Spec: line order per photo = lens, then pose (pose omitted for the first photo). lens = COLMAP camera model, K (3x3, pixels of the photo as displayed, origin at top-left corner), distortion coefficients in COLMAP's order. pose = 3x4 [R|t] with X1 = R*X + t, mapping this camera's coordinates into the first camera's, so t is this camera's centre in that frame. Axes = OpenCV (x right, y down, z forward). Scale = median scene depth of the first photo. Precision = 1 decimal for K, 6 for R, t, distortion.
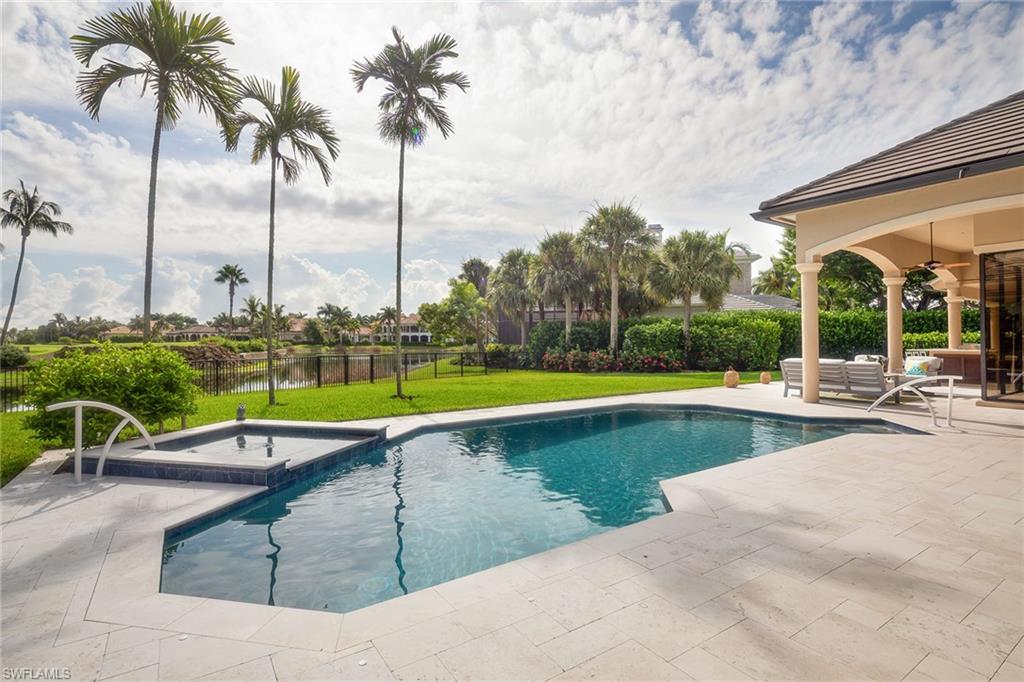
lens RADIAL K [[499.0, 0, 505.2], [0, 499.0, 335.0], [0, 0, 1]] dist [0.000033, -0.000097]
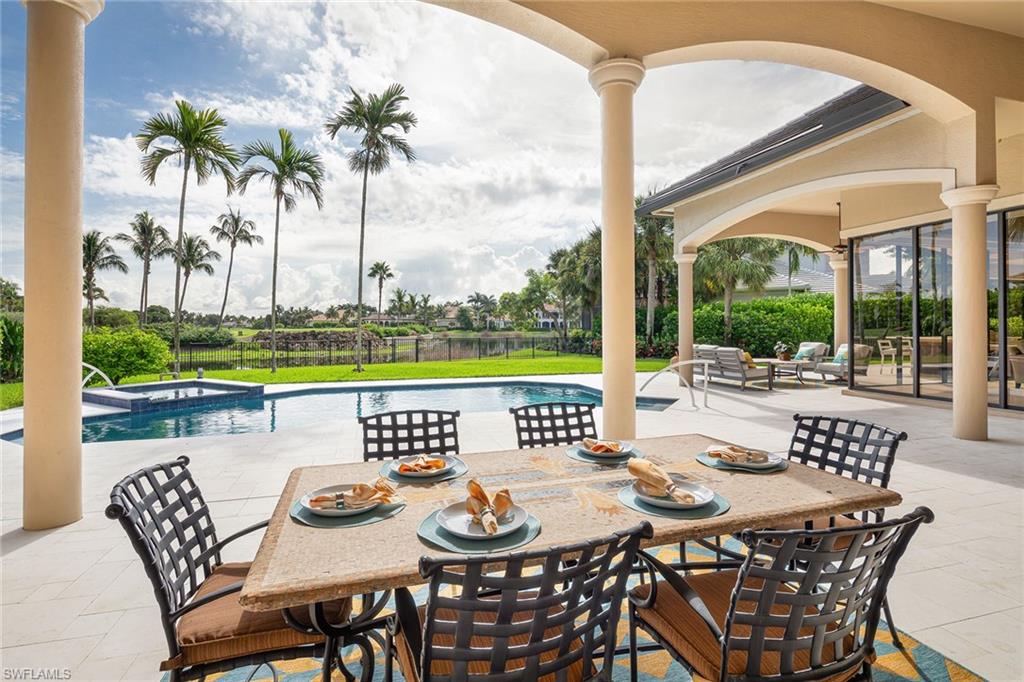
lens RADIAL K [[491.4, 0, 508.2], [0, 491.4, 323.8], [0, 0, 1]] dist [0.000162, -0.001177]
pose [[0.953726, -0.001104, -0.300677, 0.127104], [0.002890, 0.999981, 0.005494, -0.000692], [0.300665, -0.006108, 0.953710, -0.024802]]
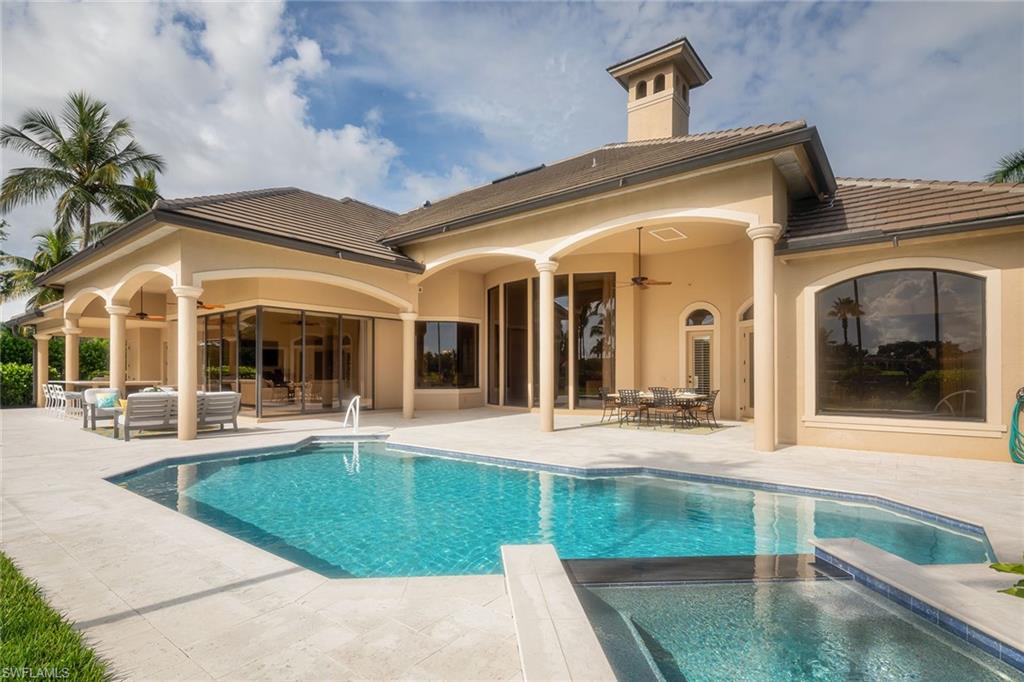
lens RADIAL K [[499.0, 0, 505.2], [0, 499.0, 335.0], [0, 0, 1]] dist [0.000033, -0.000097]
pose [[-0.304234, 0.074294, 0.949696, -0.095329], [-0.010586, 0.996629, -0.081357, 0.003015], [-0.952538, -0.034805, -0.302422, 0.164705]]
